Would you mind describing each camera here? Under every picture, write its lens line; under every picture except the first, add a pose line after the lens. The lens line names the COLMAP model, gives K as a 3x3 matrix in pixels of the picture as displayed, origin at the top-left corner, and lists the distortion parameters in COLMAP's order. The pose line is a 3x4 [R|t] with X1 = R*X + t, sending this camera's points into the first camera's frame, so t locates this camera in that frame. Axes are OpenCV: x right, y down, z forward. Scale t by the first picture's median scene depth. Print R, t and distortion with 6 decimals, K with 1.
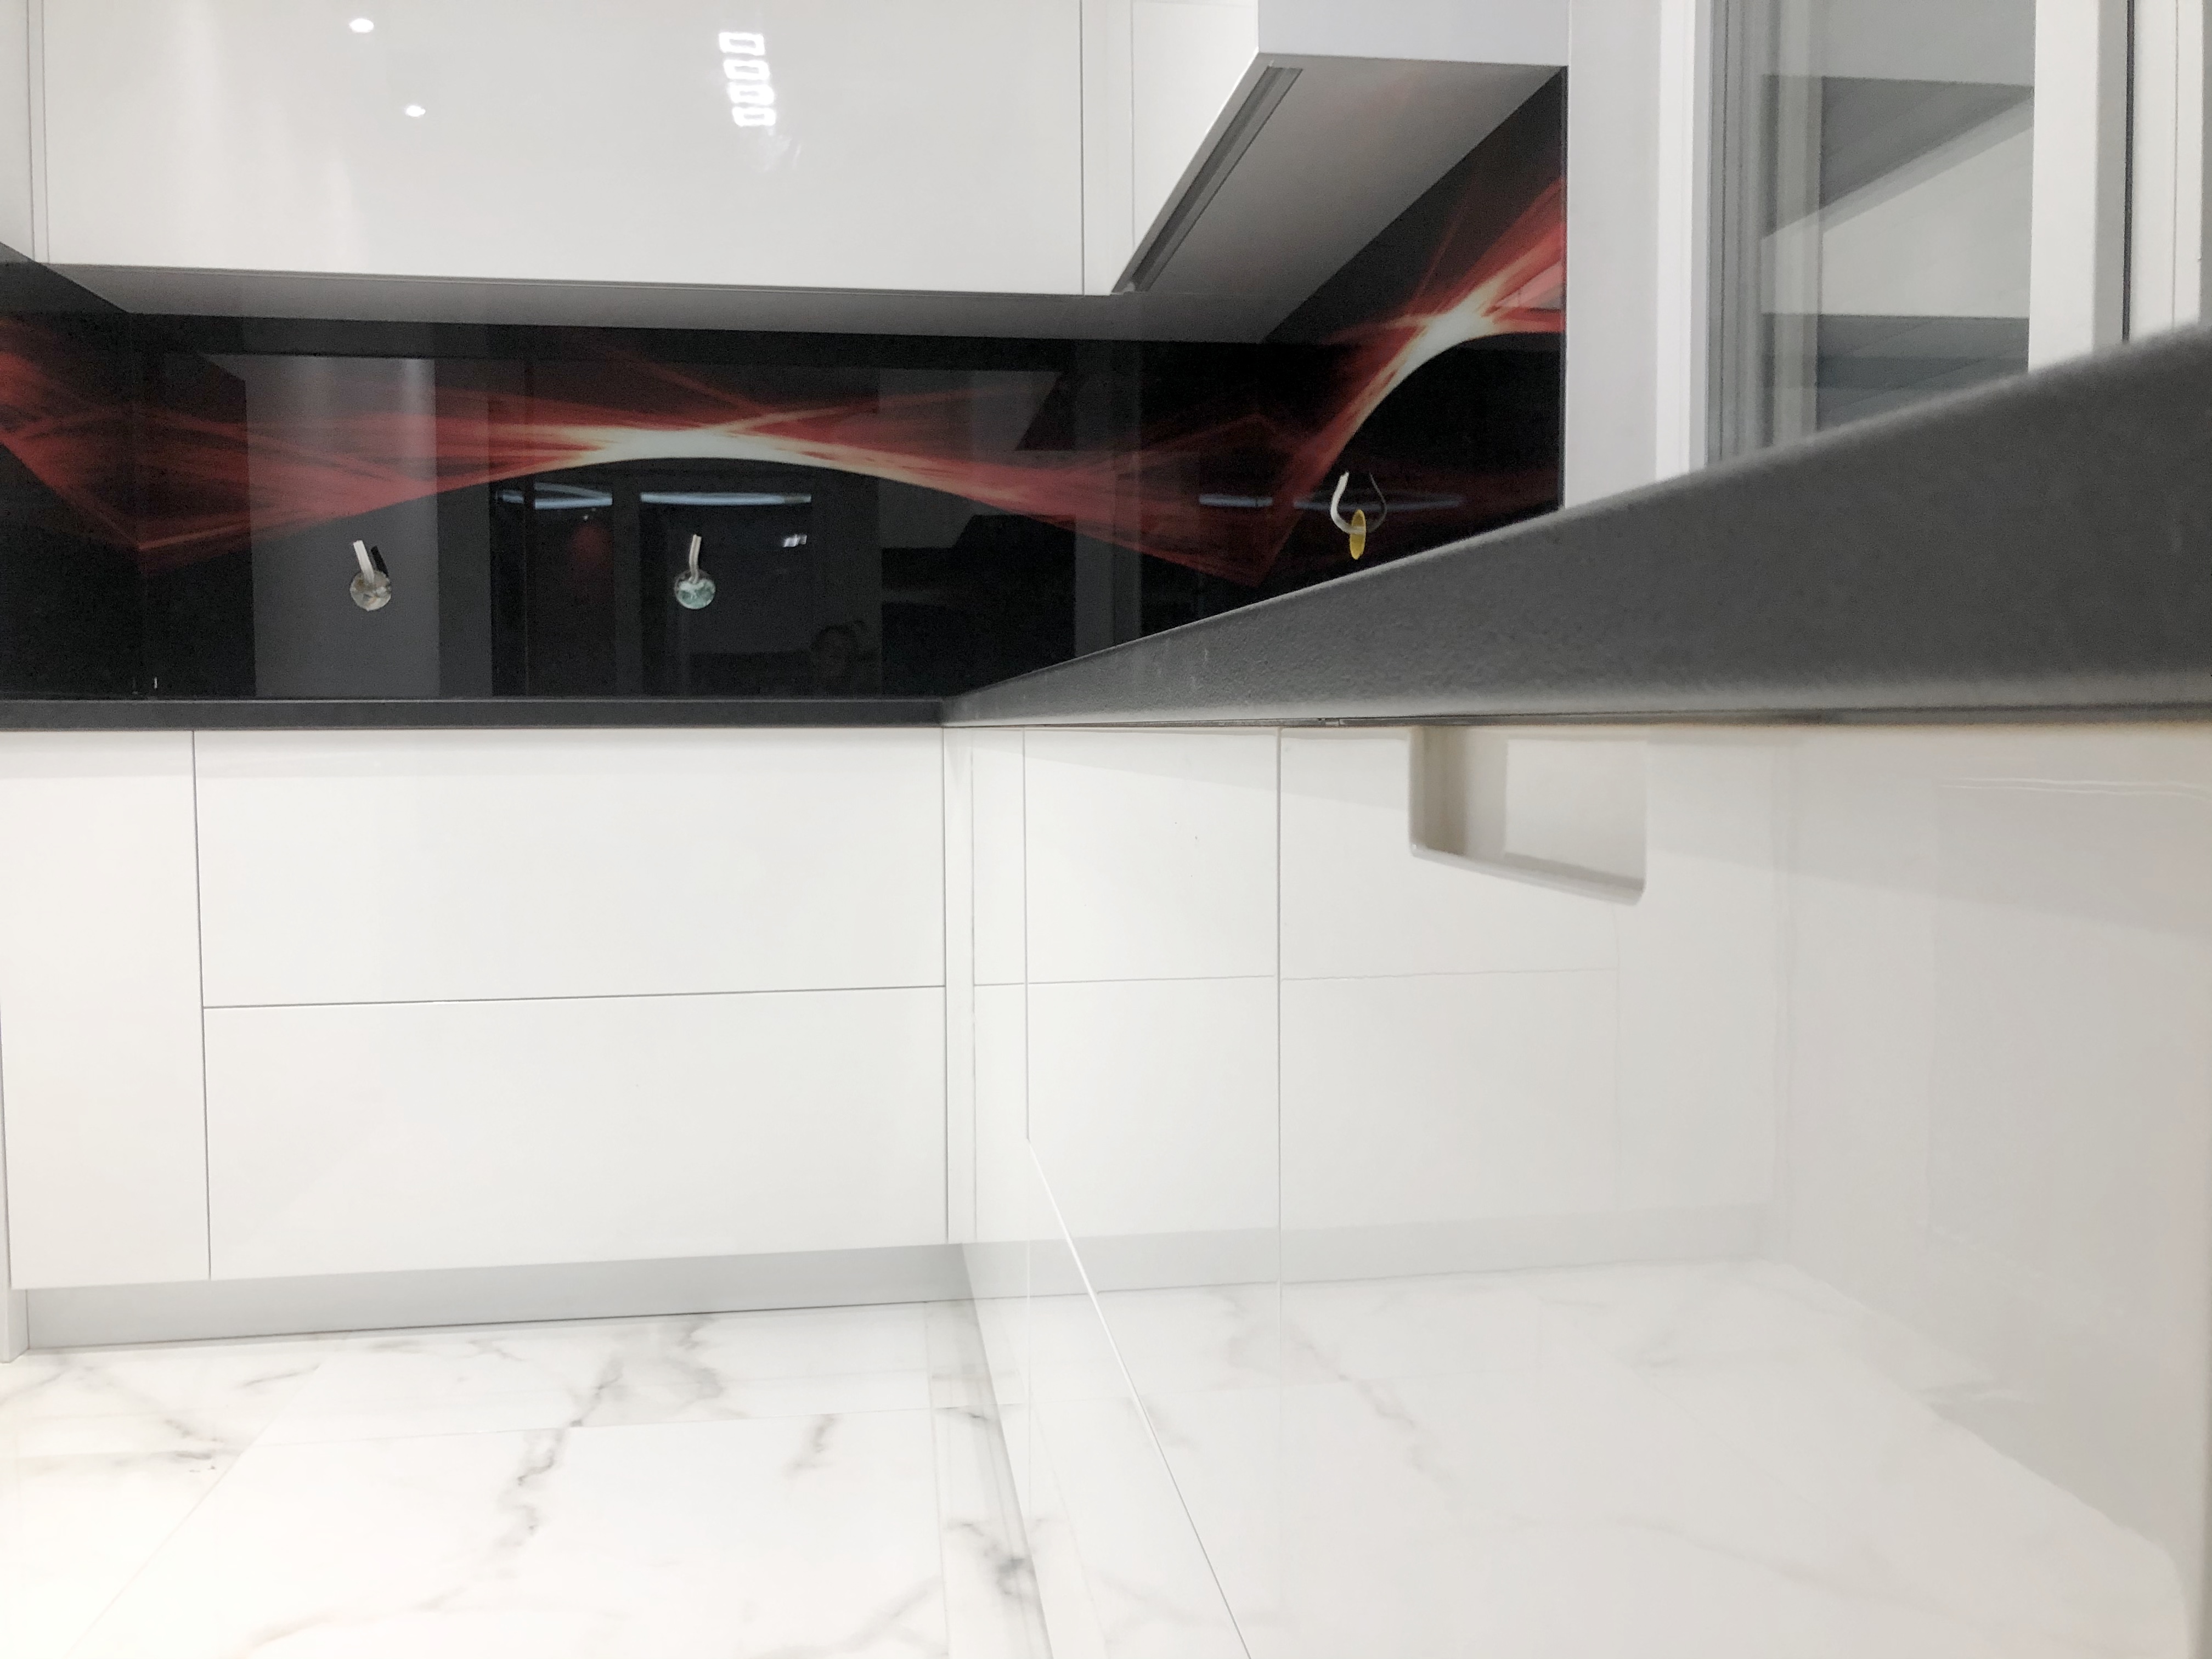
lens RADIAL K [[1801.0, 0, 1115.0], [0, 1801.0, 824.0], [0, 0, 1]] dist [0.005764, 0.014134]
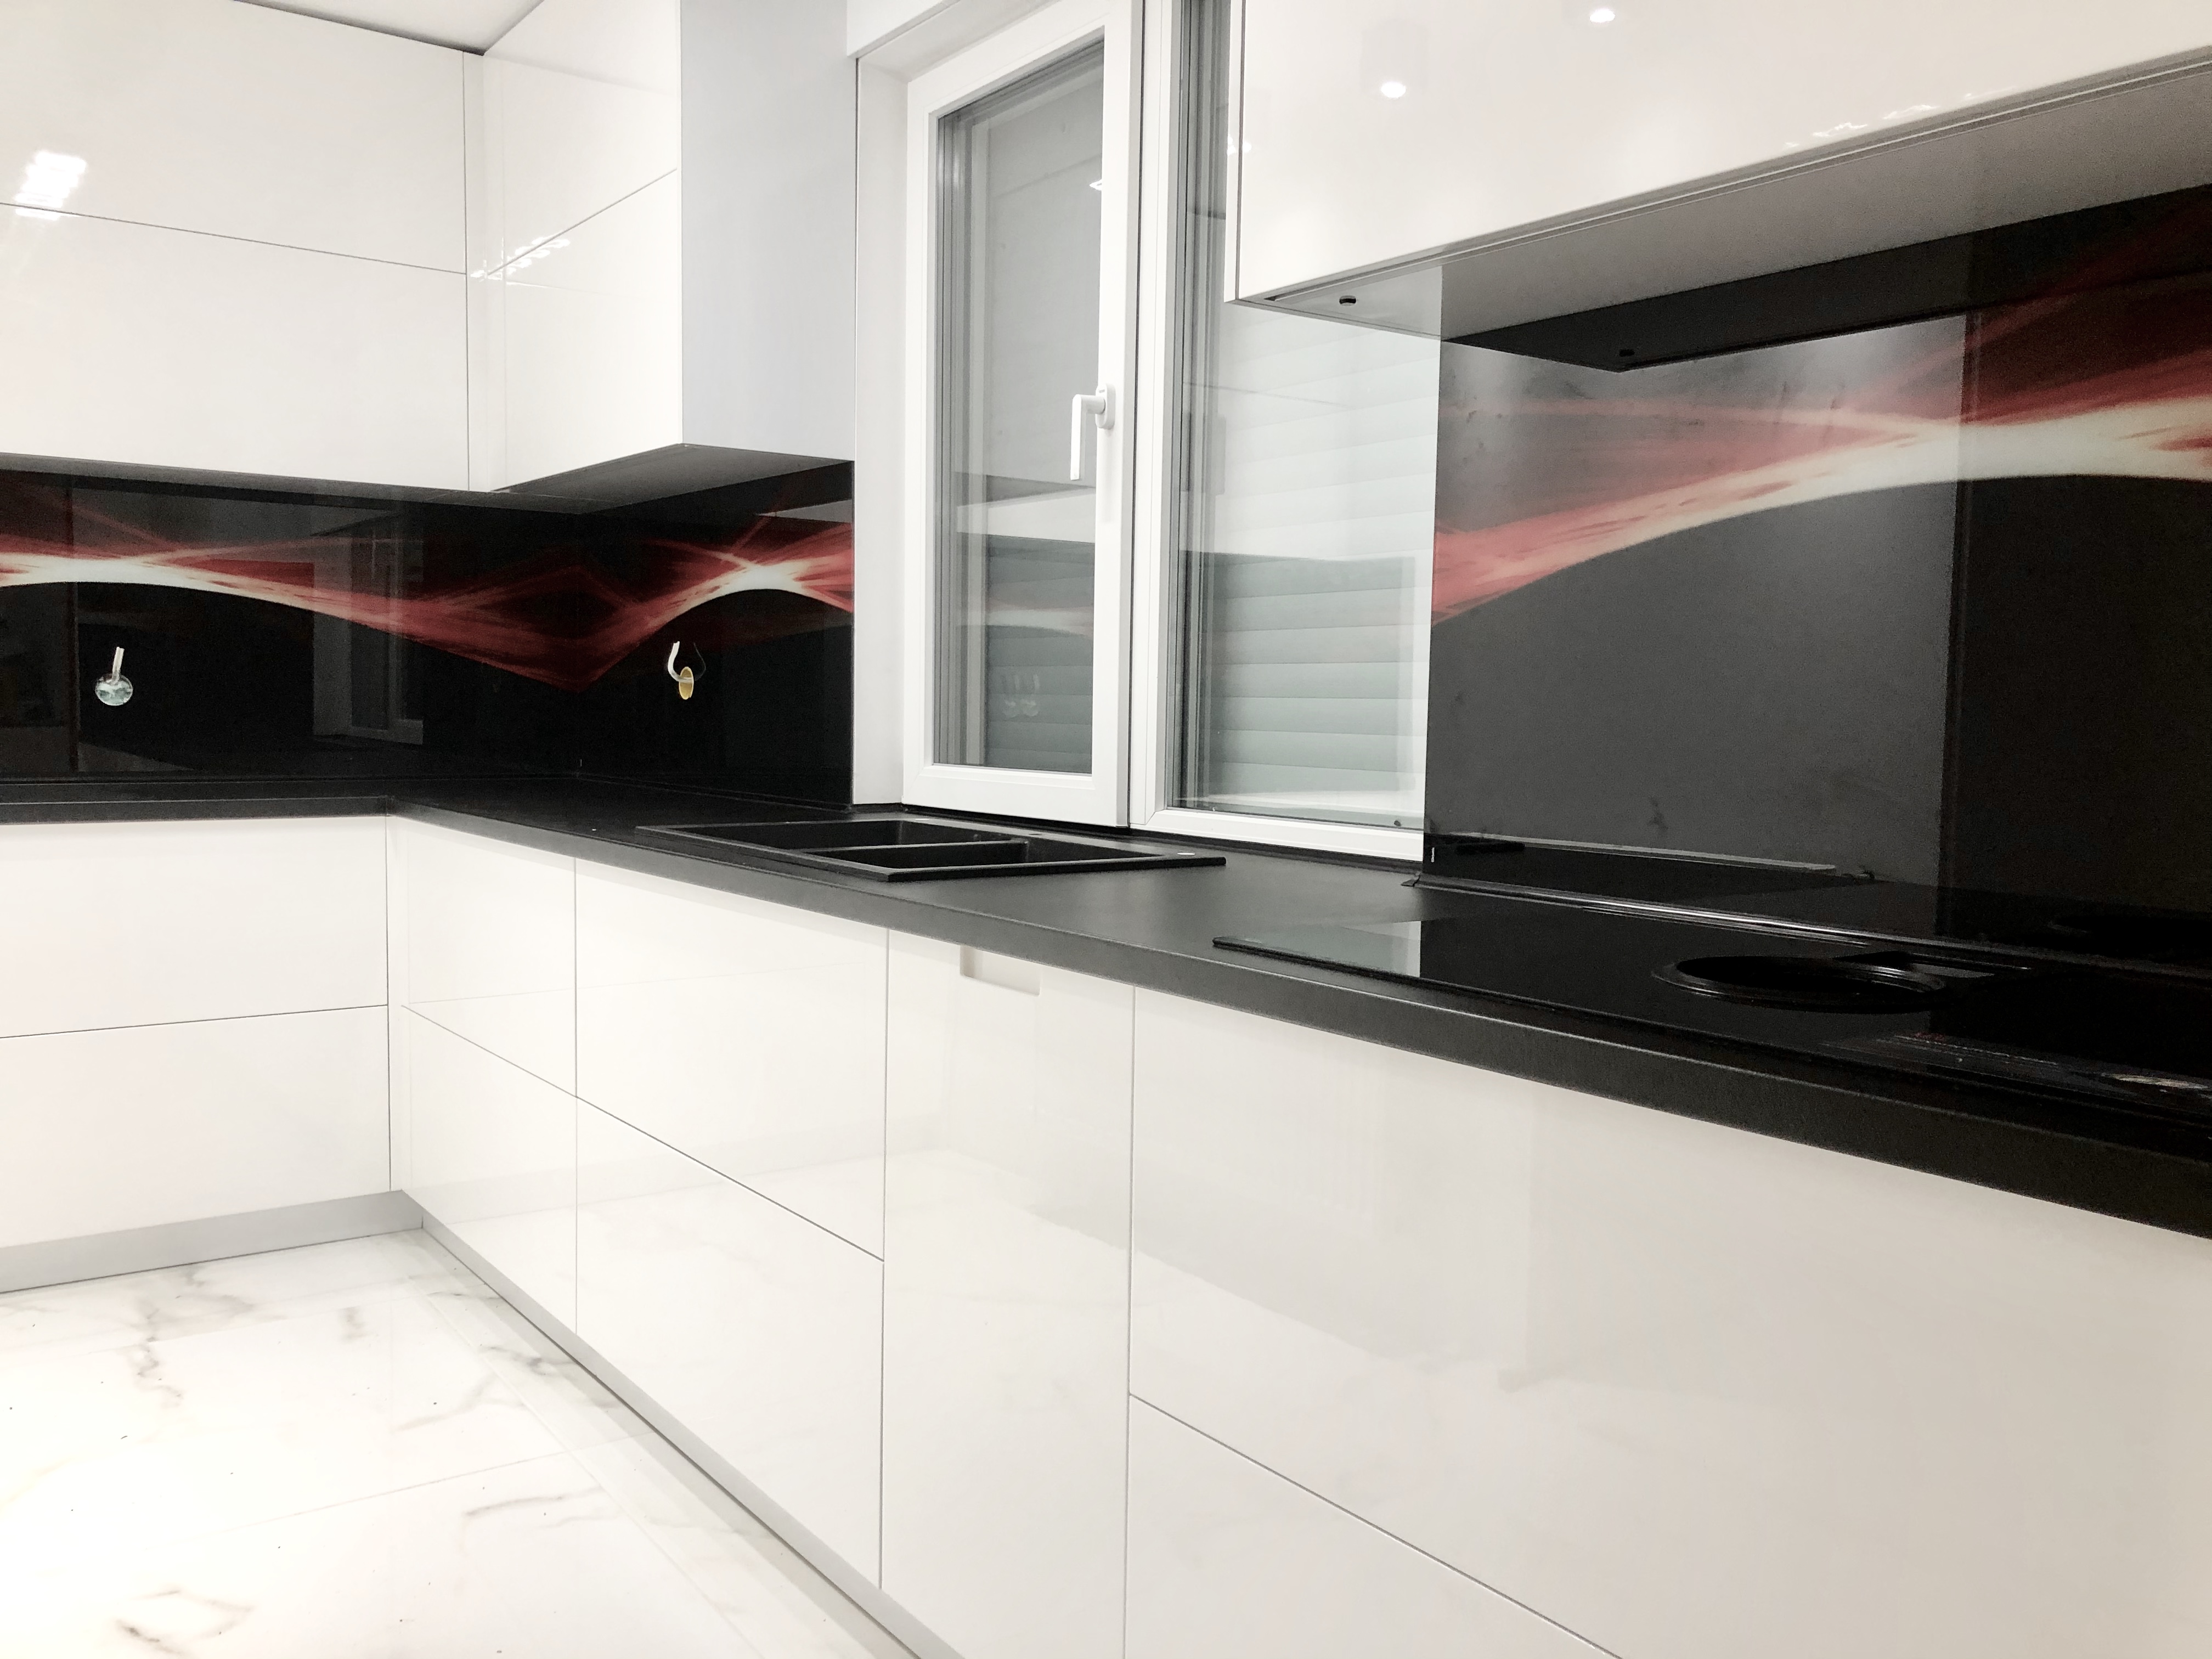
lens RADIAL K [[1801.0, 0, 1115.0], [0, 1801.0, 824.0], [0, 0, 1]] dist [0.005764, 0.014134]
pose [[0.882330, -0.013954, 0.470425, -0.259971], [0.003854, 0.999741, 0.022426, -0.078690], [-0.470616, -0.017974, 0.882155, -0.491760]]
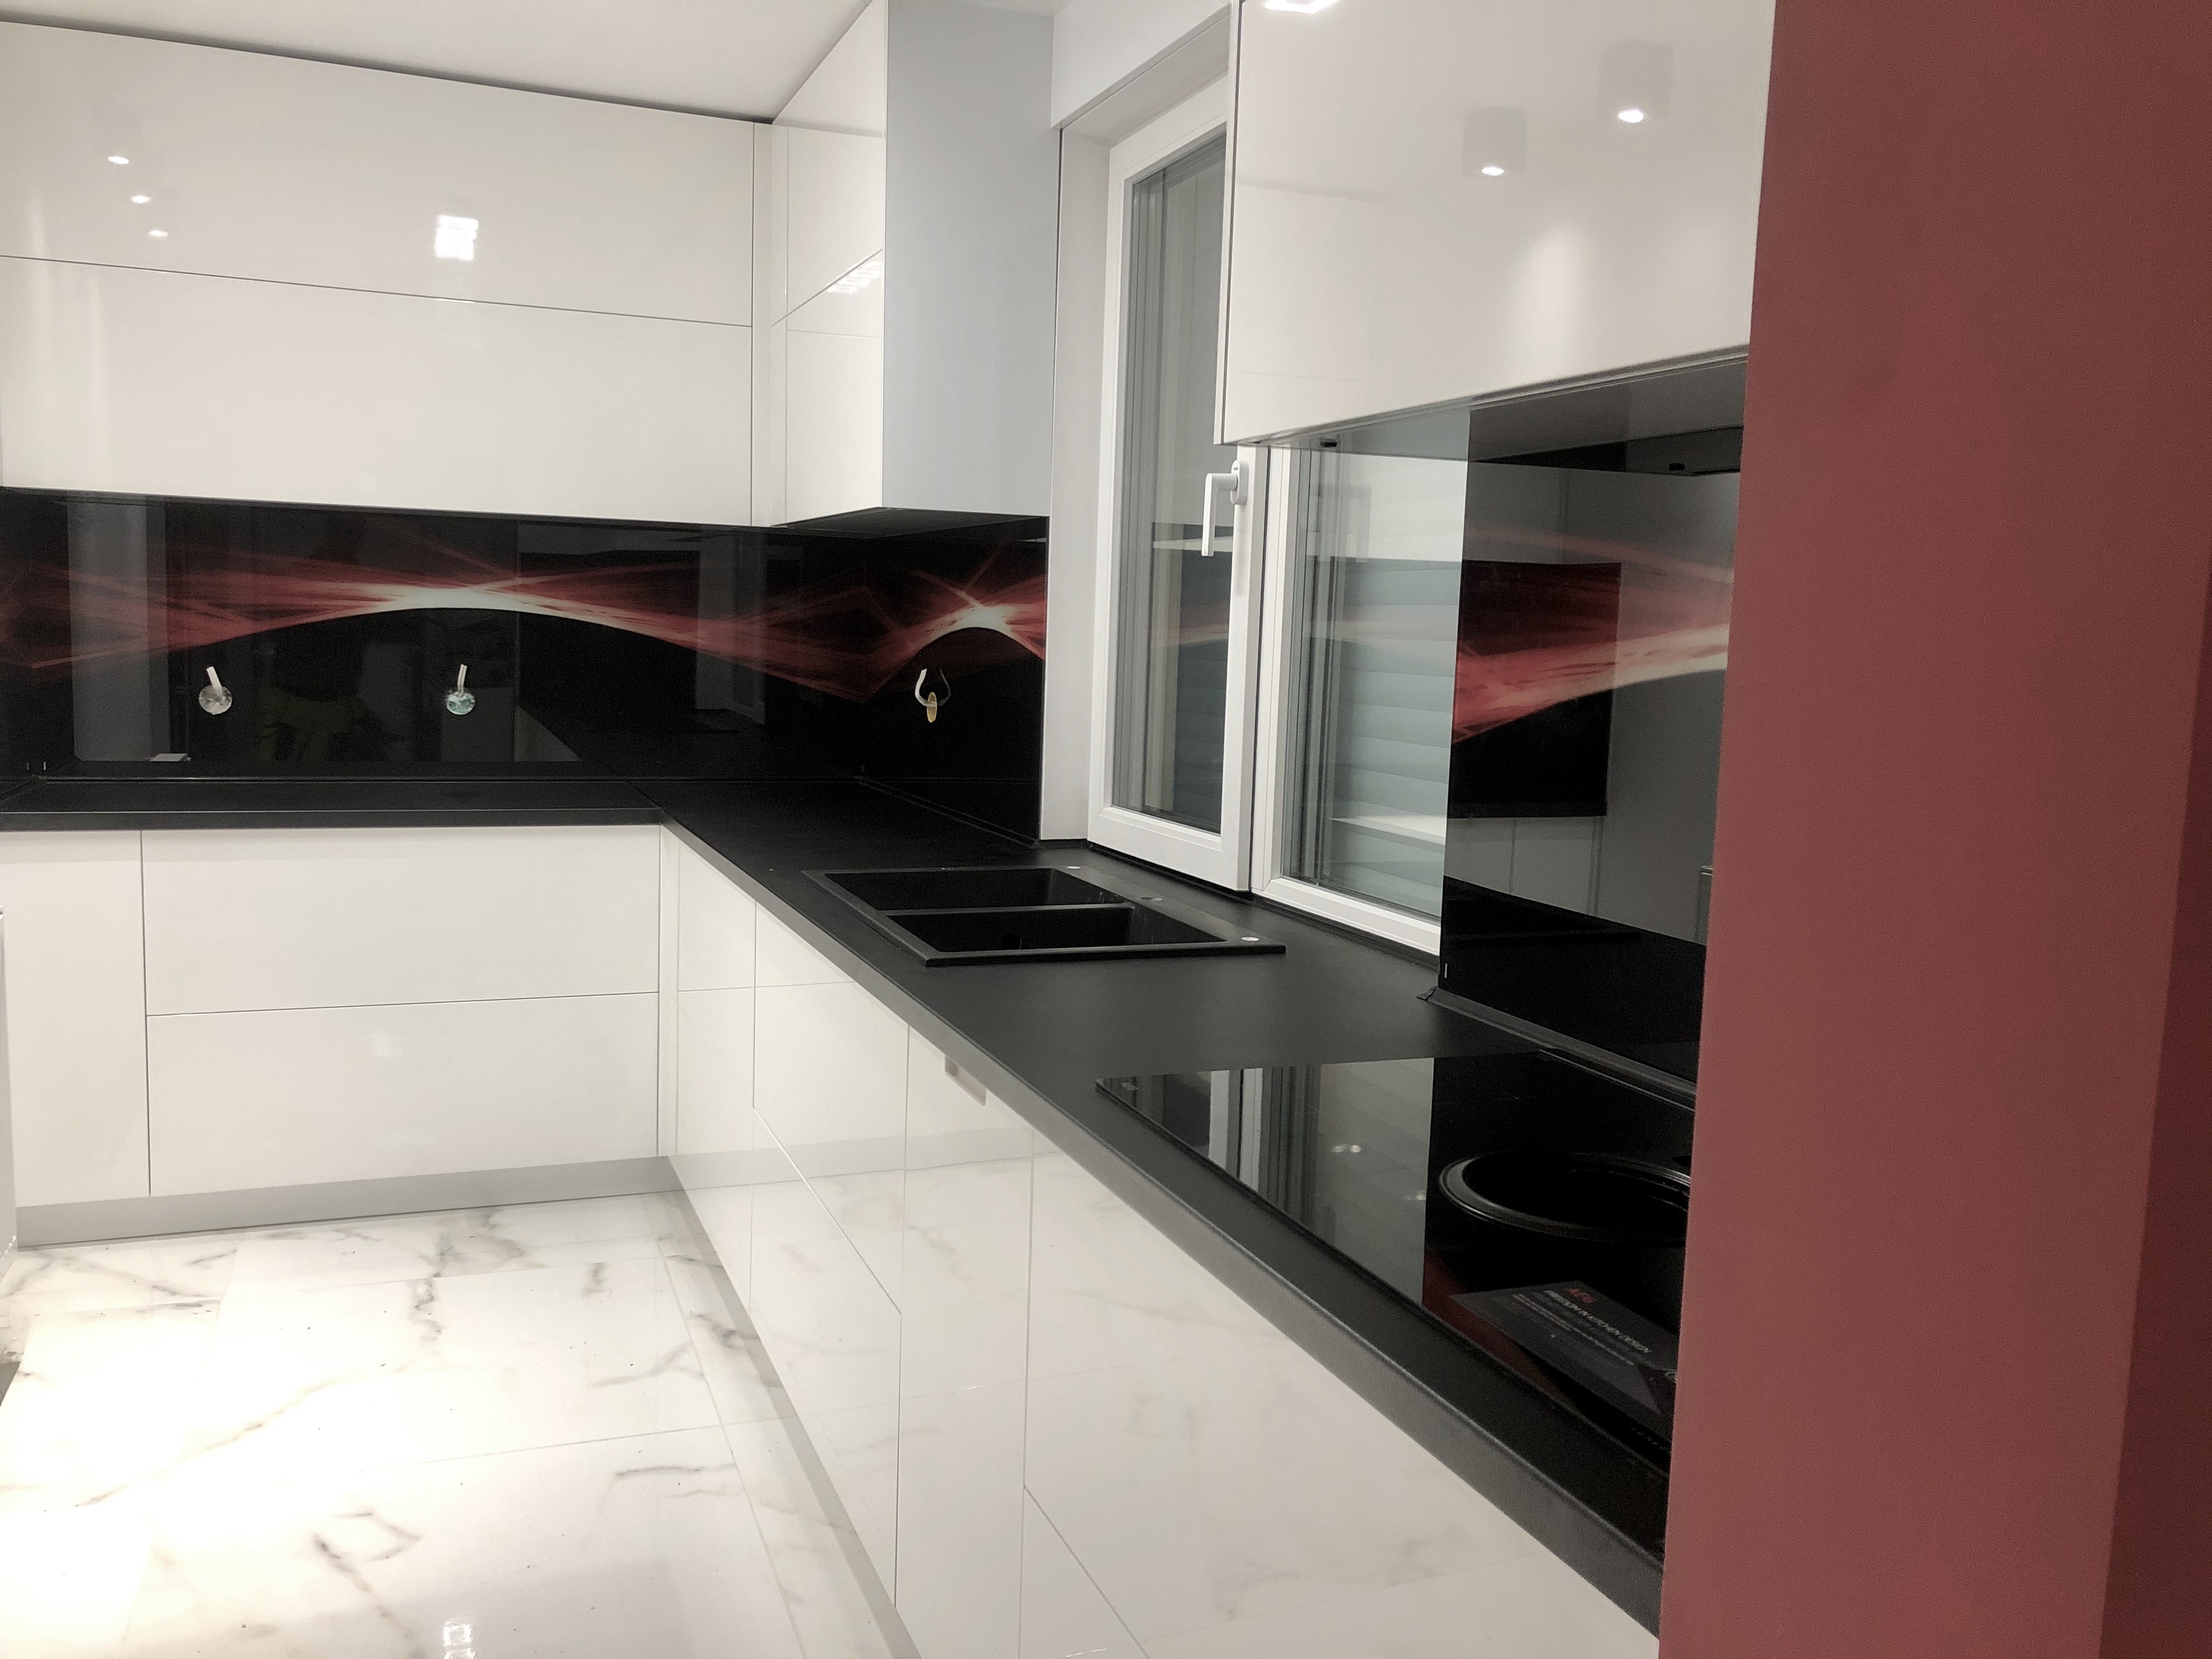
lens RADIAL K [[1796.3, 0, 1106.0], [0, 1796.3, 829.5], [0, 0, 1]] dist [0.020026, 0.000331]
pose [[0.972625, 0.010900, 0.232126, -0.084308], [-0.026065, 0.997713, 0.062365, -0.160654], [-0.230915, -0.066709, 0.970684, -0.598457]]
